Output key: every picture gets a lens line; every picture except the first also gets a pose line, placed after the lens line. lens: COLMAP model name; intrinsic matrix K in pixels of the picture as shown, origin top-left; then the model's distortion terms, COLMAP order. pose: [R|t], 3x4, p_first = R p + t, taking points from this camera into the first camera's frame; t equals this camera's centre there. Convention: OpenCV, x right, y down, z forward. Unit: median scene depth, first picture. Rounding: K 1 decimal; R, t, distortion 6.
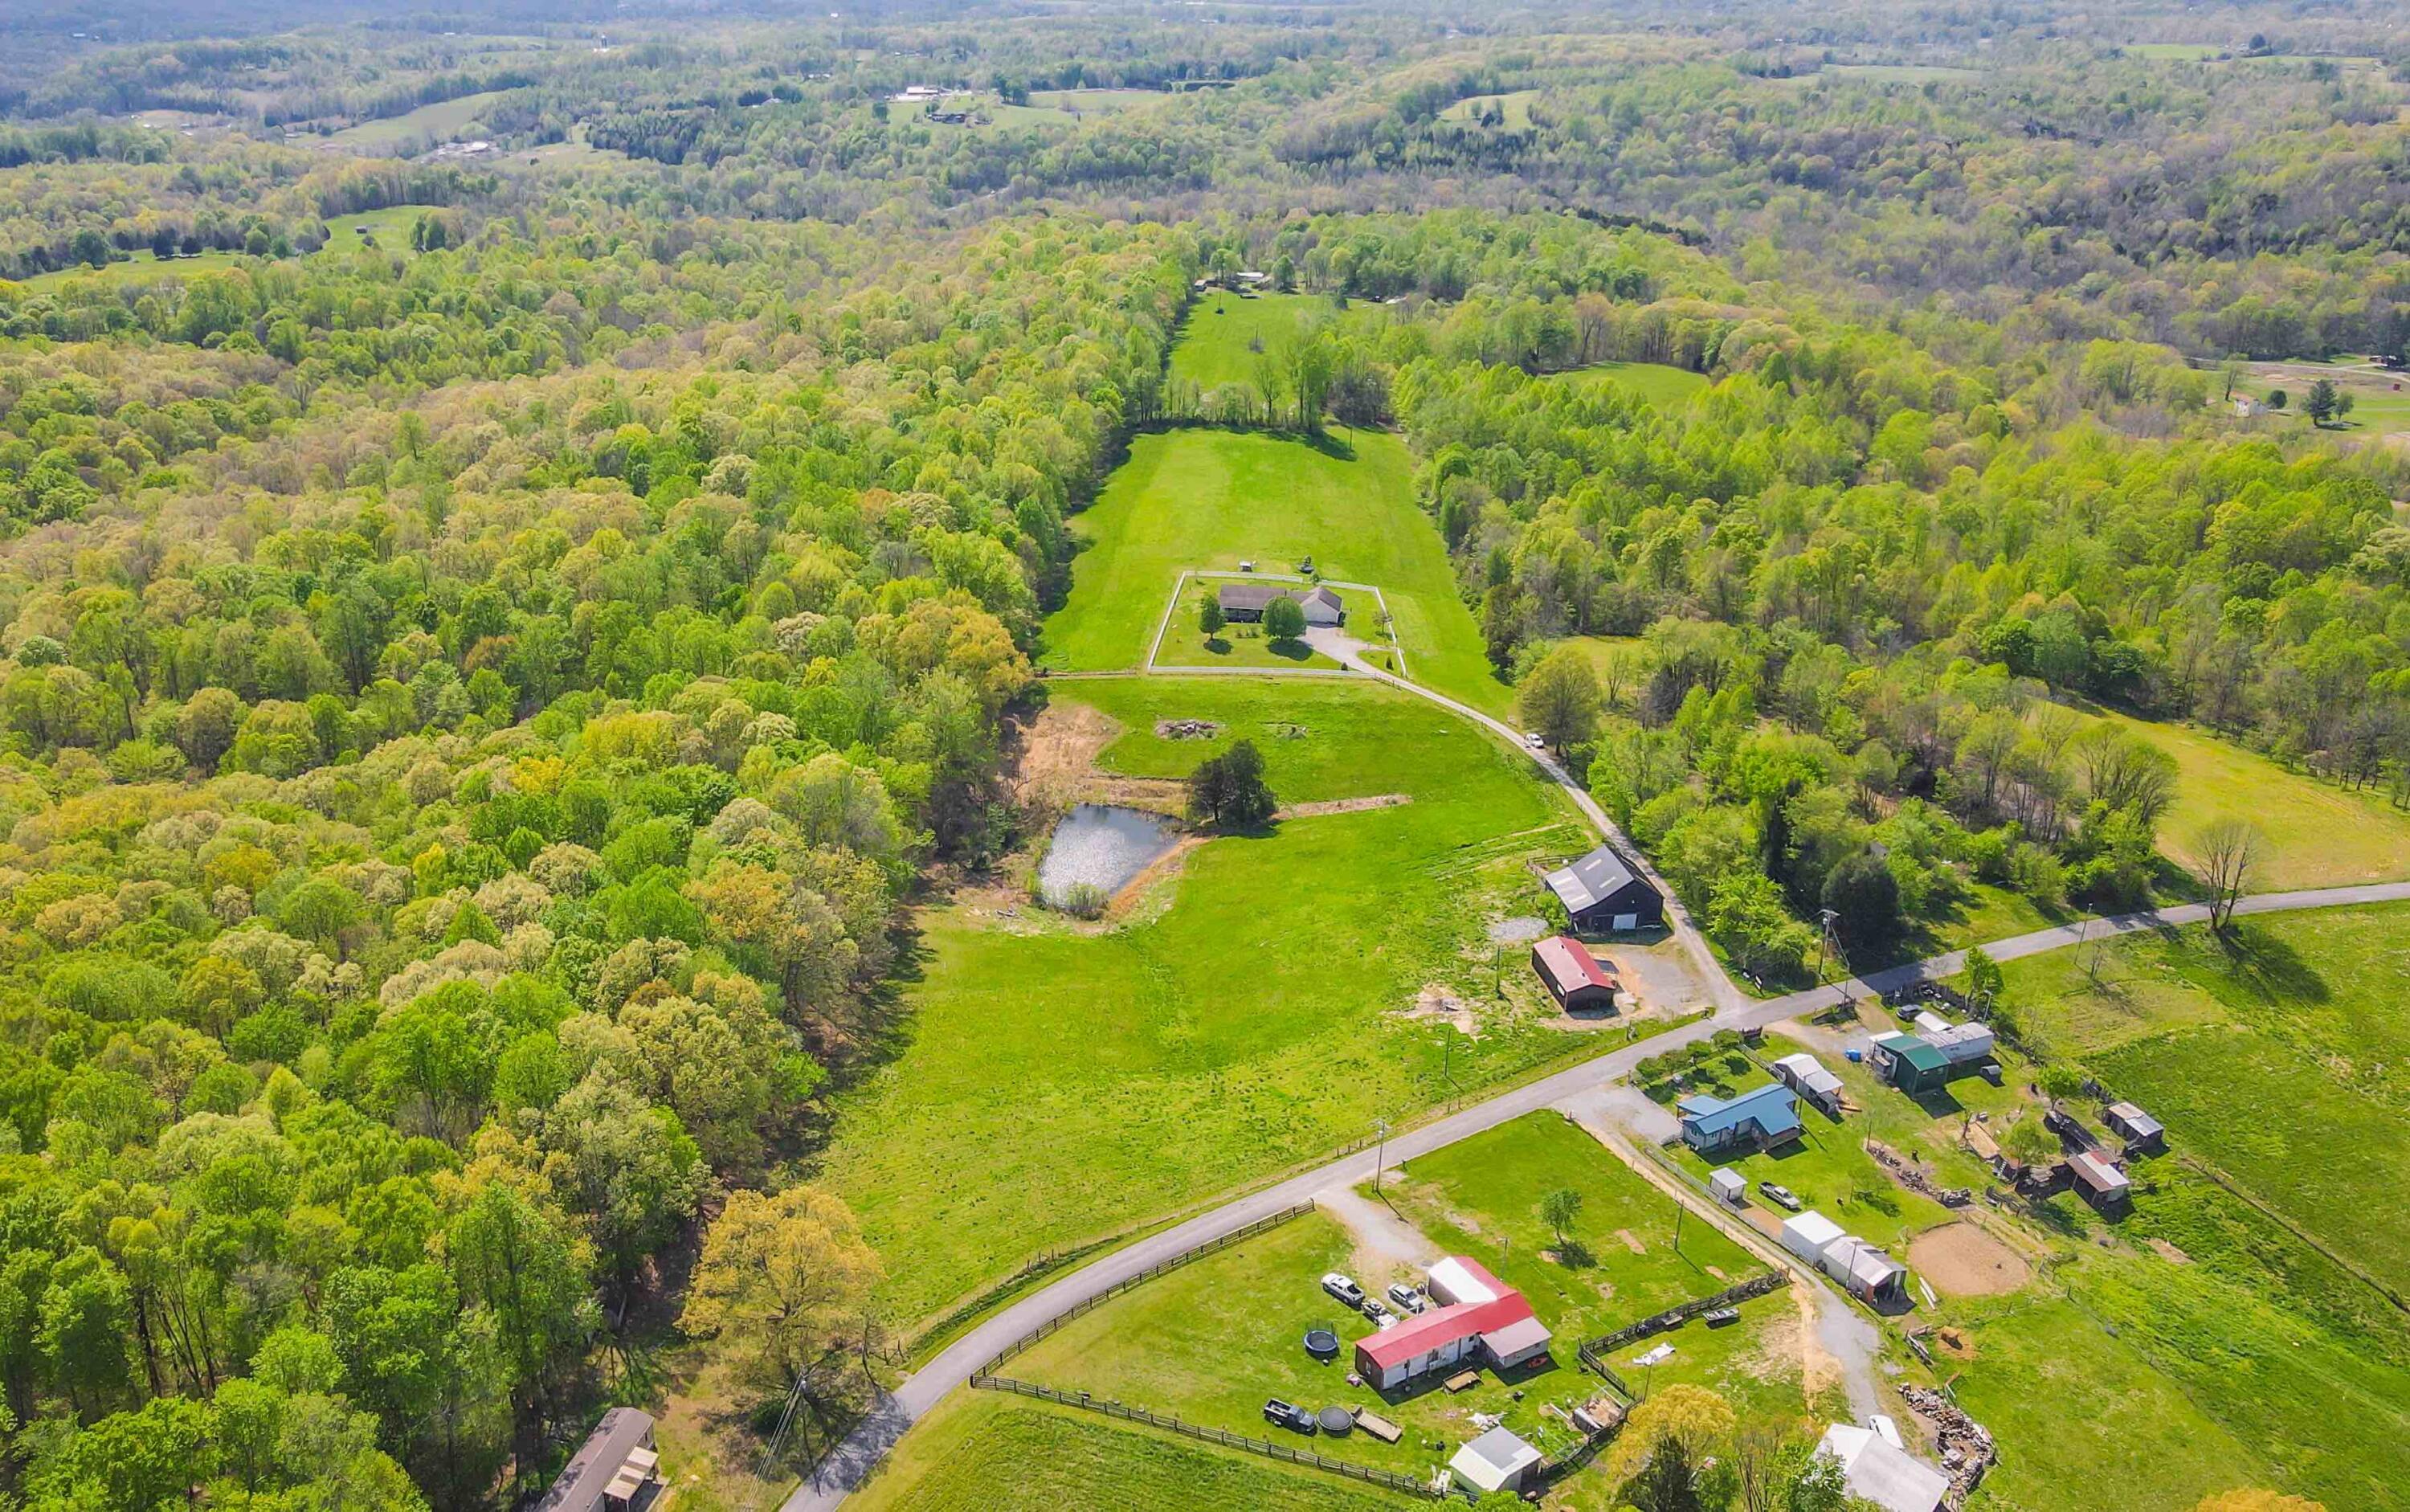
lens RADIAL K [[1963.4, 0, 1078.6], [0, 1963.4, 756.1], [0, 0, 1]] dist [0.011199, 0.010145]
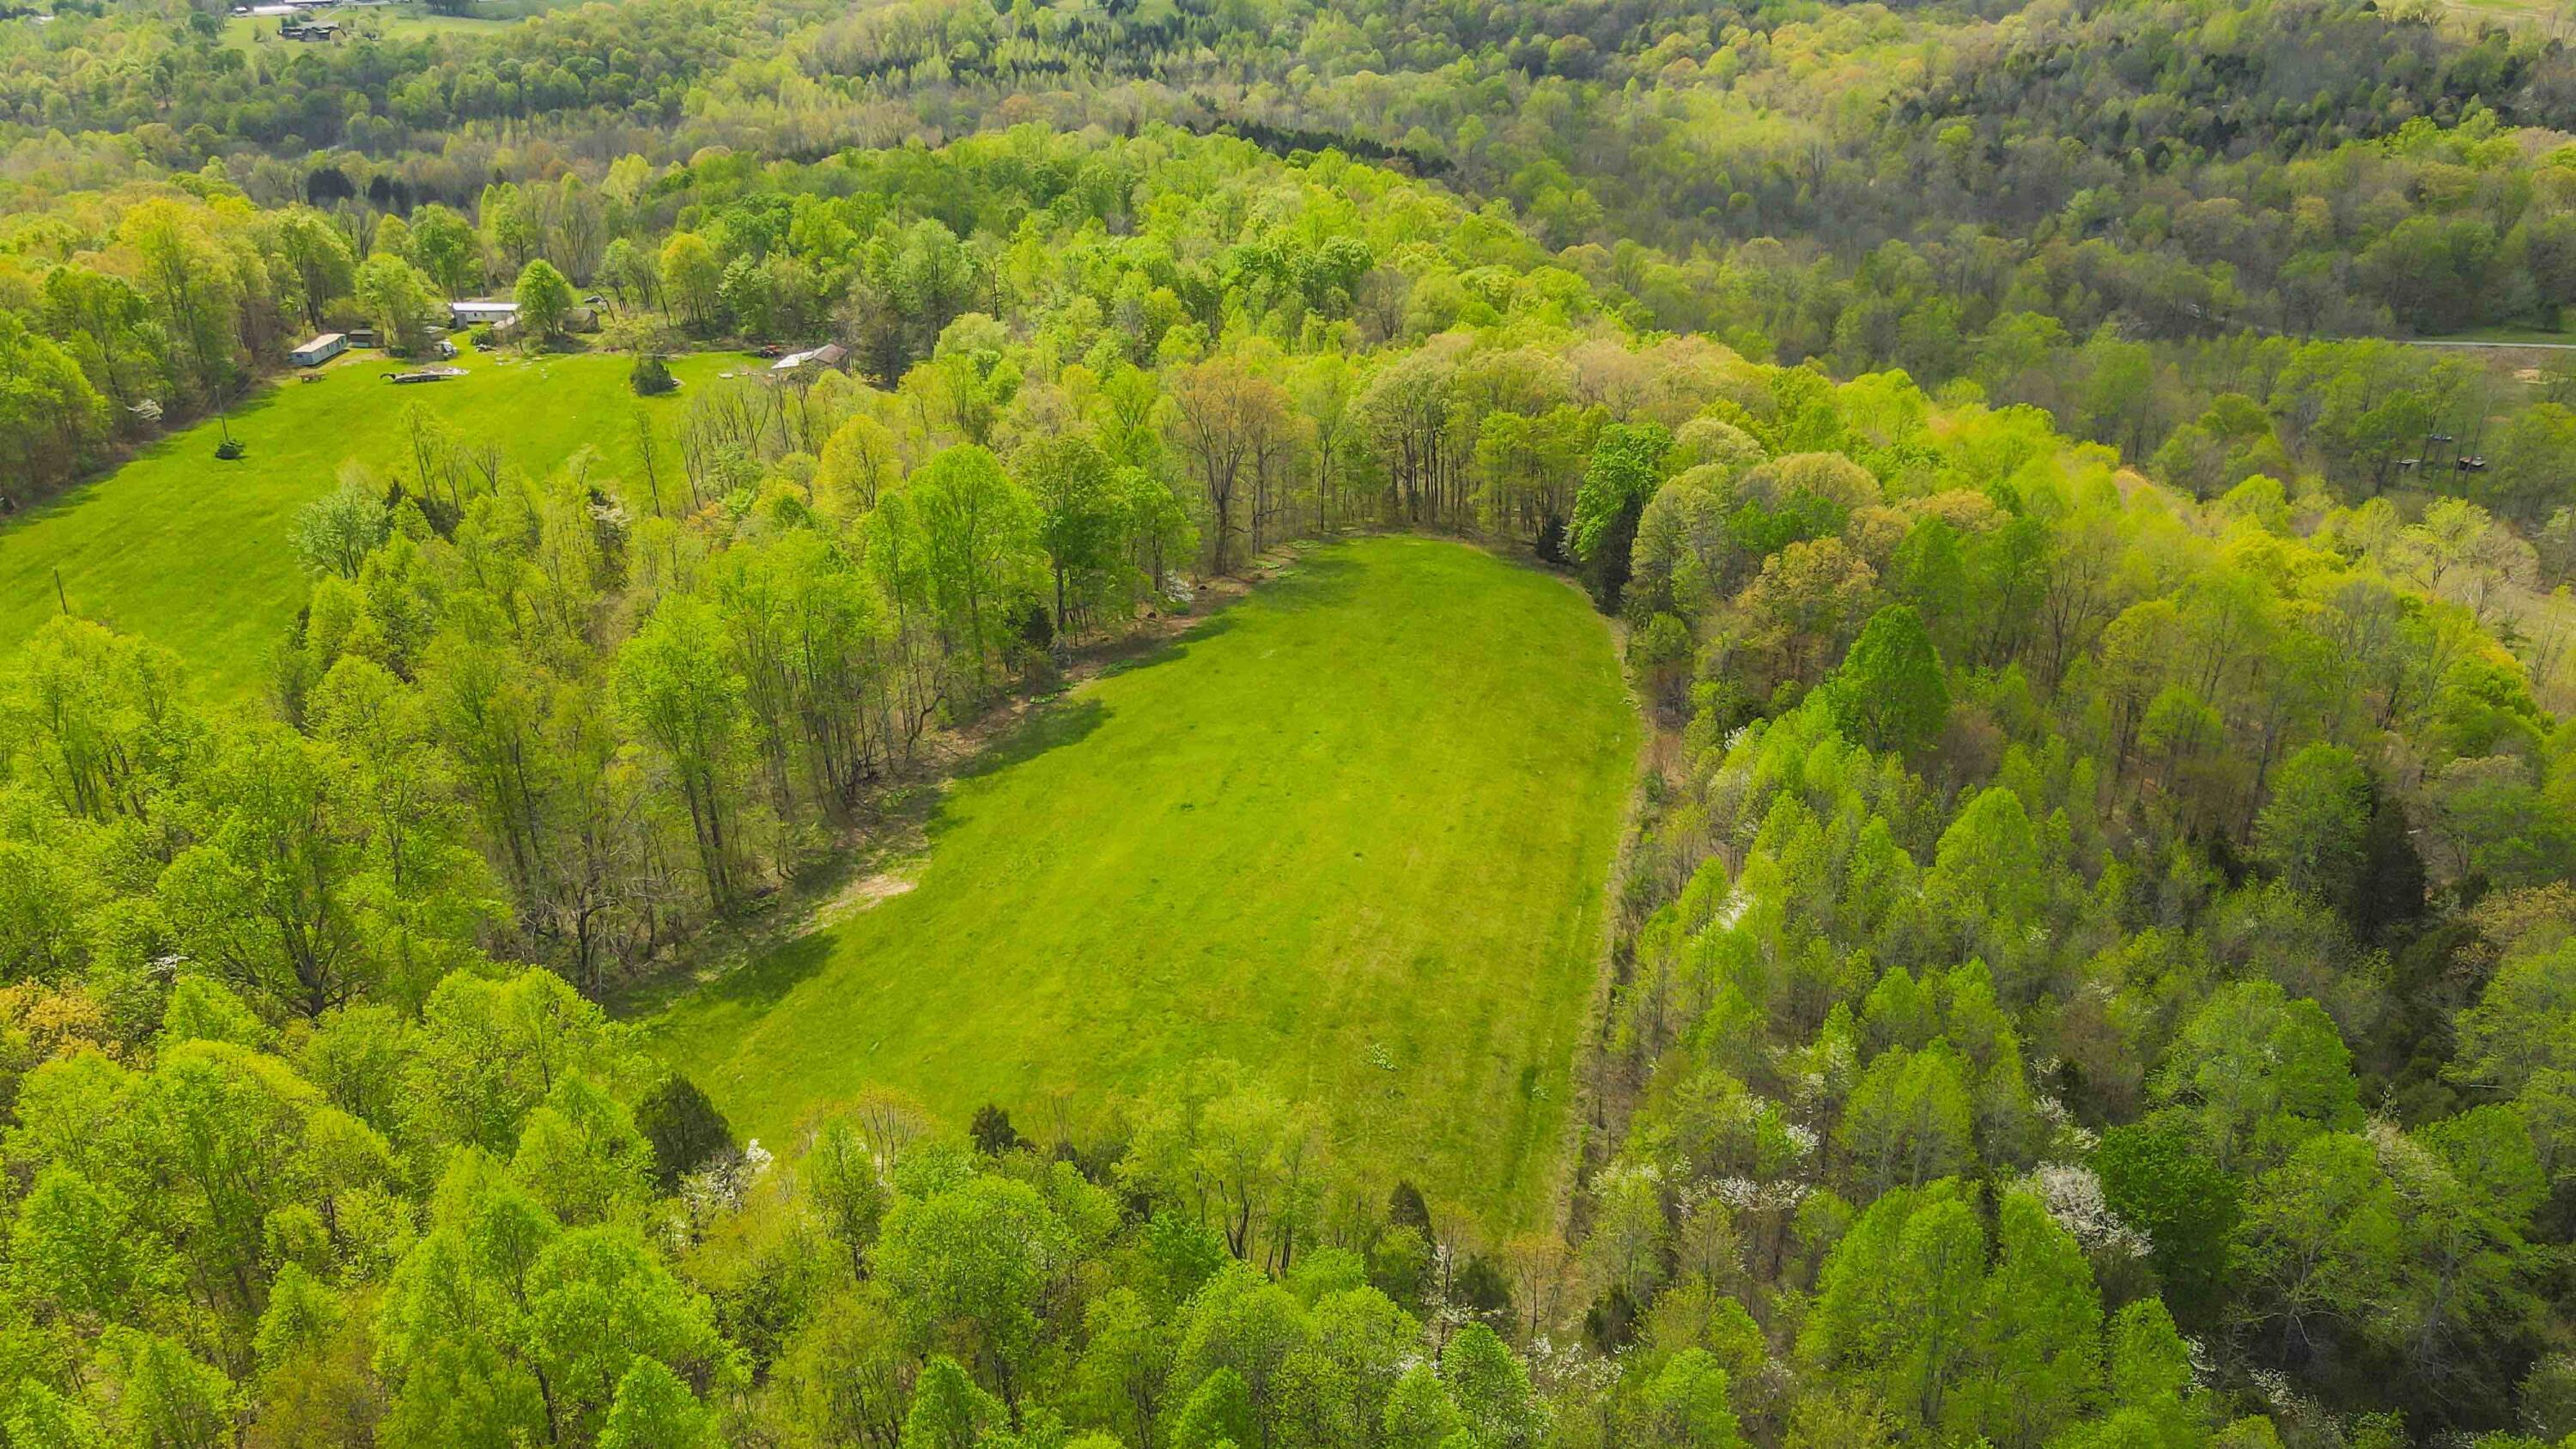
lens RADIAL K [[1921.0, 0, 1284.1], [0, 1921.0, 728.4], [0, 0, 1]] dist [0.002939, 0.028903]
pose [[0.969873, -0.117282, 0.213519, 0.098567], [0.112326, 0.993046, 0.035241, -0.093509], [-0.216167, -0.010195, 0.976303, 0.345770]]
